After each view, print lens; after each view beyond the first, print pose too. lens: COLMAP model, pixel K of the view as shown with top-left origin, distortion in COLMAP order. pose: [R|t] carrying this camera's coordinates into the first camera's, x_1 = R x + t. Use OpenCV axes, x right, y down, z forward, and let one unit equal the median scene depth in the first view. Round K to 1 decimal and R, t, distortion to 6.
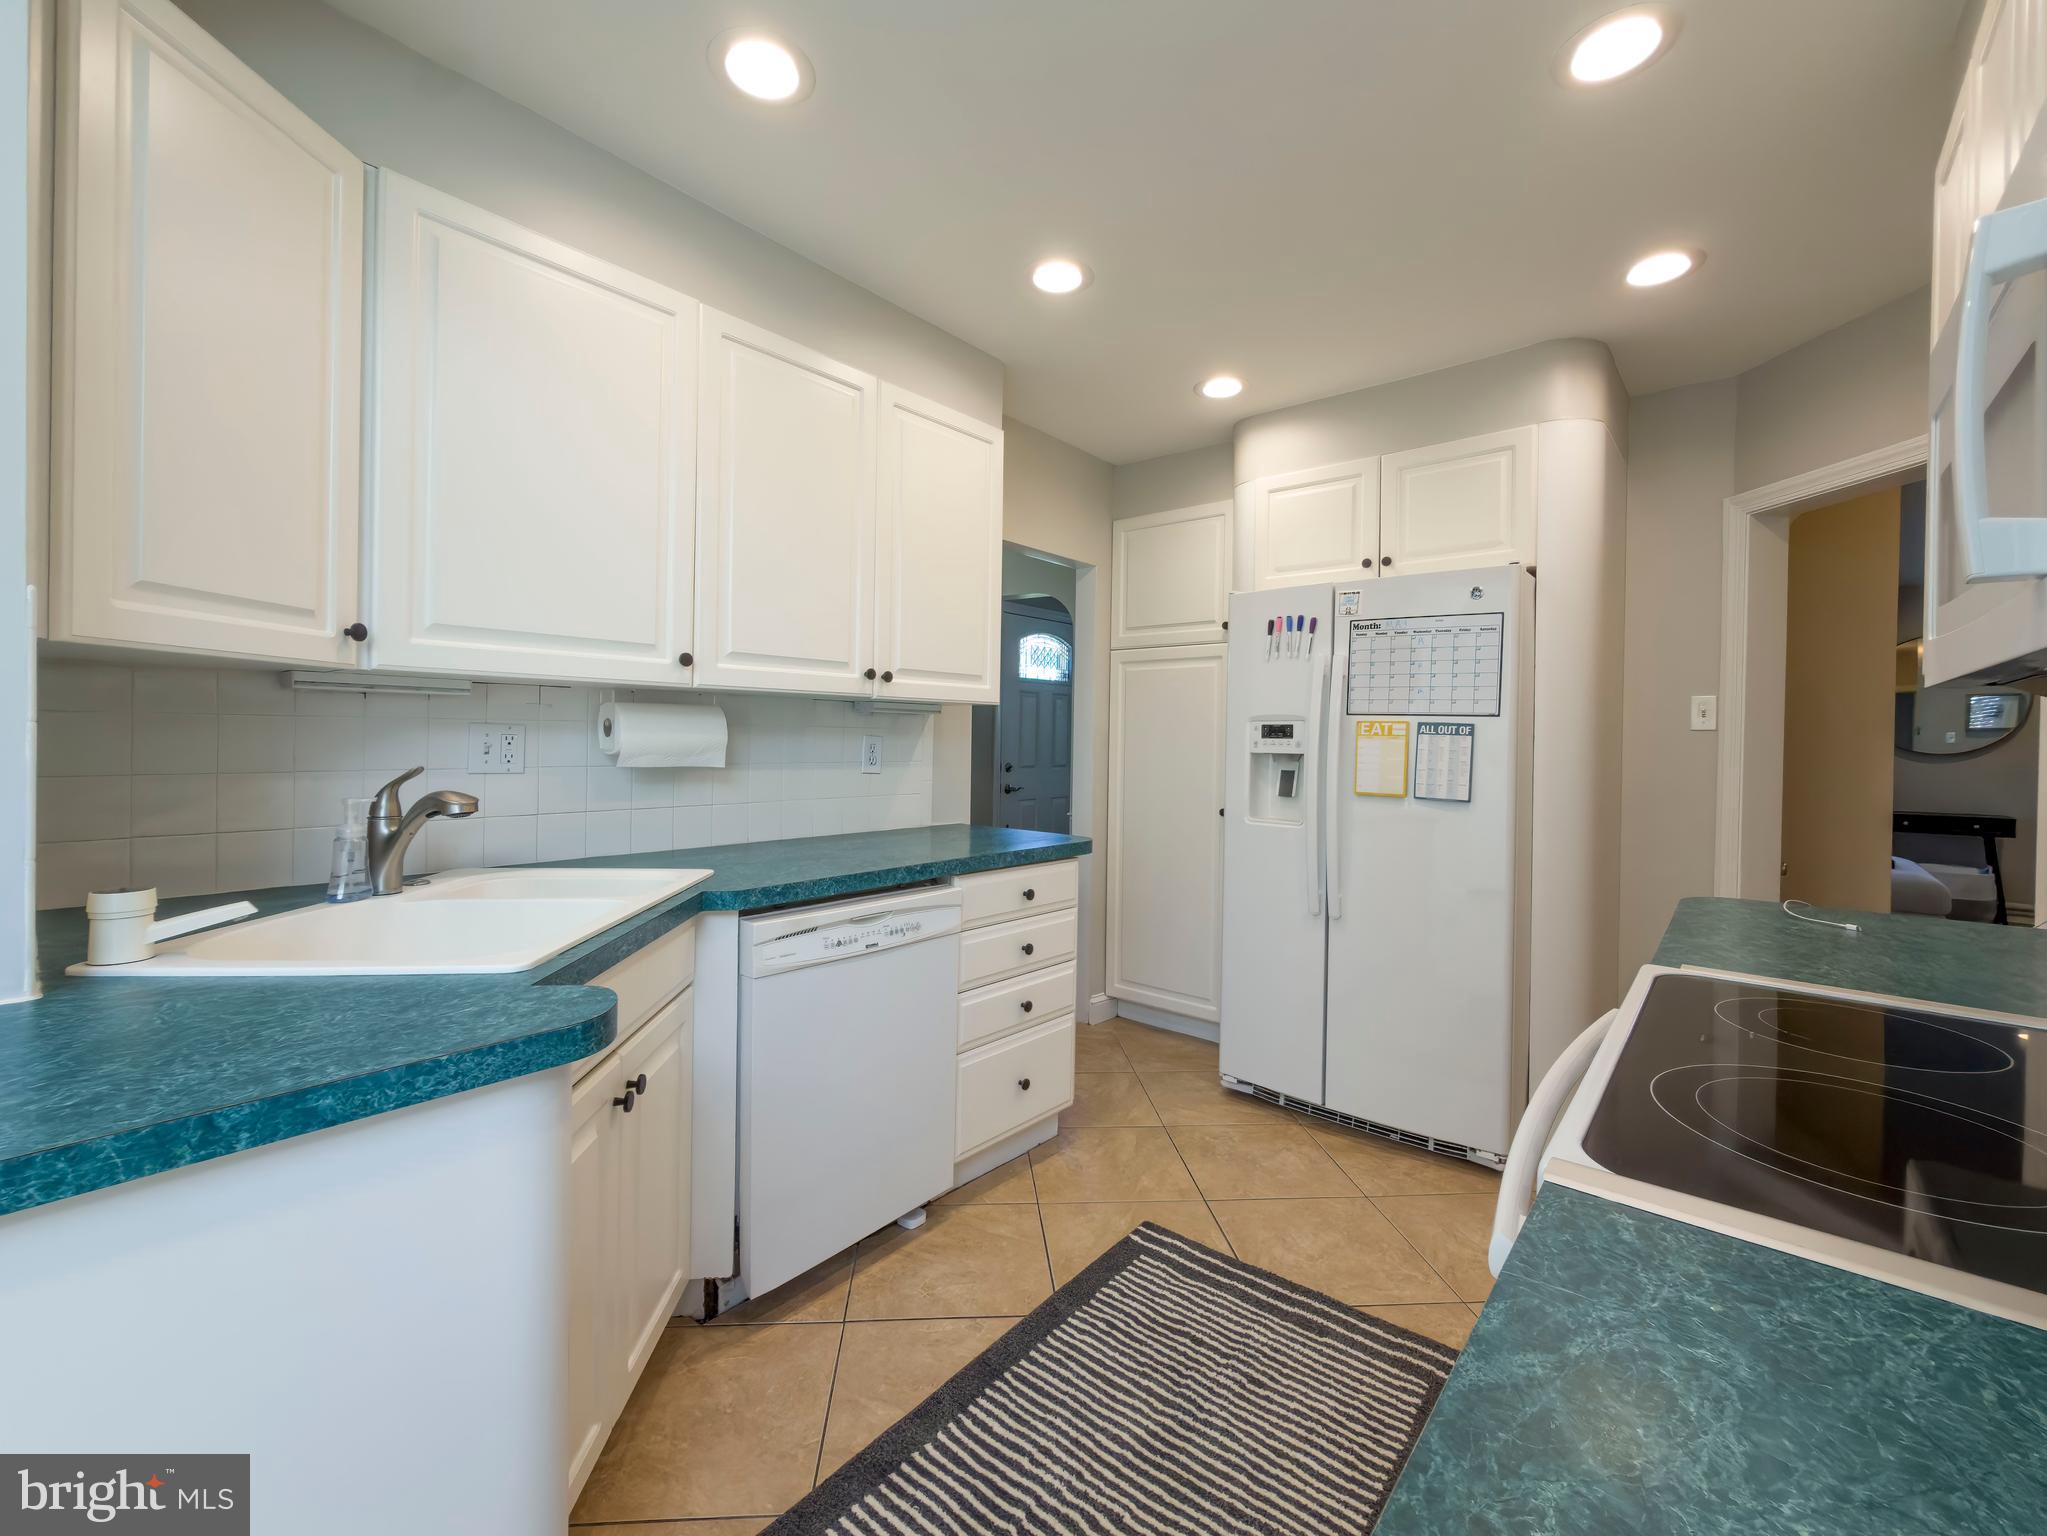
lens RADIAL K [[861.5, 0, 1021.6], [0, 861.5, 744.5], [0, 0, 1]] dist [-0.000916, 0.000062]
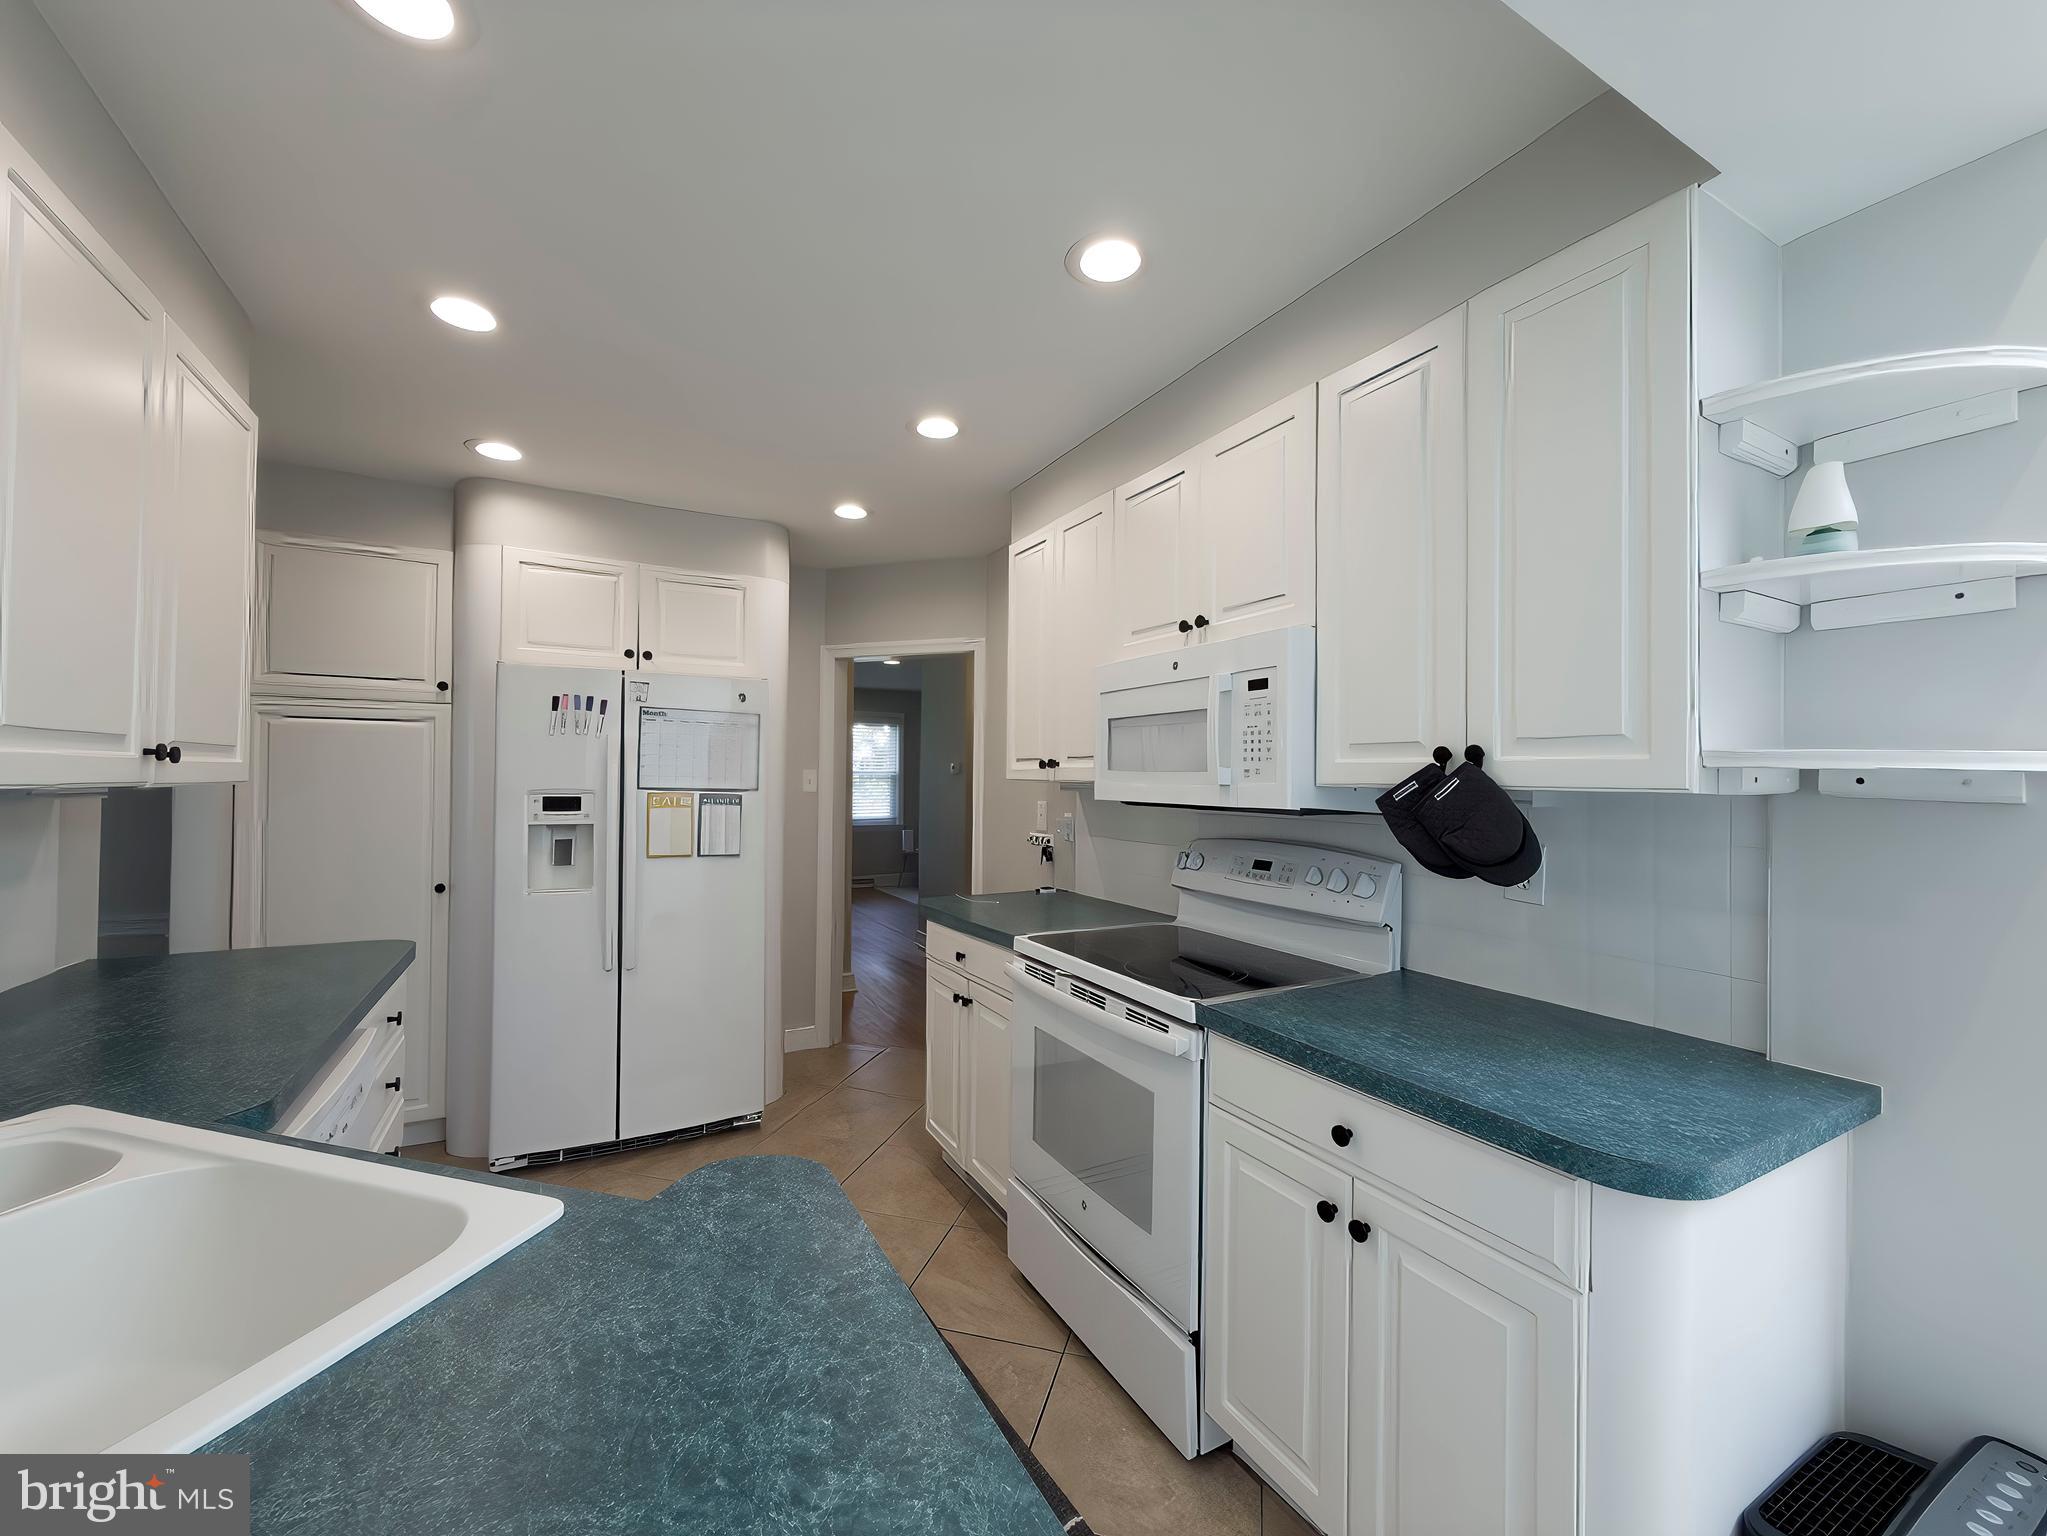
lens RADIAL K [[812.9, 0, 1023.5], [0, 812.9, 768.0], [0, 0, 1]] dist [-0.002065, -0.000108]
pose [[0.353140, 0.001829, 0.935569, -0.441825], [0.003899, 0.999987, -0.003427, -0.054506], [-0.935562, 0.004858, 0.353128, 0.132913]]
